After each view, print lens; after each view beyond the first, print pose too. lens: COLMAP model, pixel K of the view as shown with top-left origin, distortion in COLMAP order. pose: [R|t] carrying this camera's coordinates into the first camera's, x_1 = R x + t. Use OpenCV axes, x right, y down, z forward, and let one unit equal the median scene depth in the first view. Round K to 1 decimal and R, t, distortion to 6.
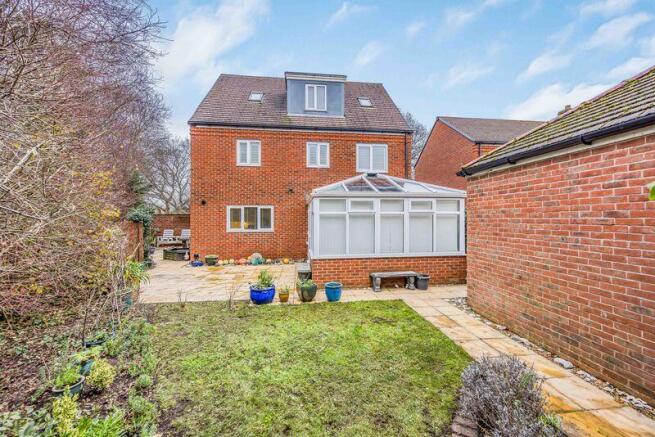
lens RADIAL K [[255.1, 0, 329.1], [0, 255.1, 218.2], [0, 0, 1]] dist [-0.002484, -0.000144]
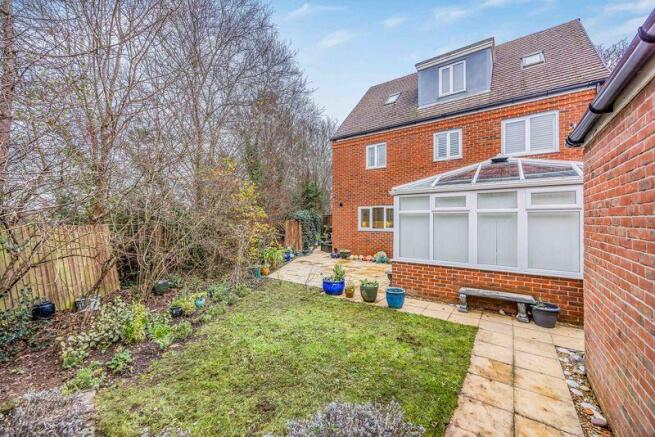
lens RADIAL K [[255.1, 0, 329.1], [0, 255.1, 218.2], [0, 0, 1]] dist [-0.002484, -0.000144]
pose [[0.738555, 0.001386, -0.674192, 0.285057], [-0.002720, 0.999996, -0.000924, 0.002329], [0.674188, 0.002517, 0.738556, 0.101807]]
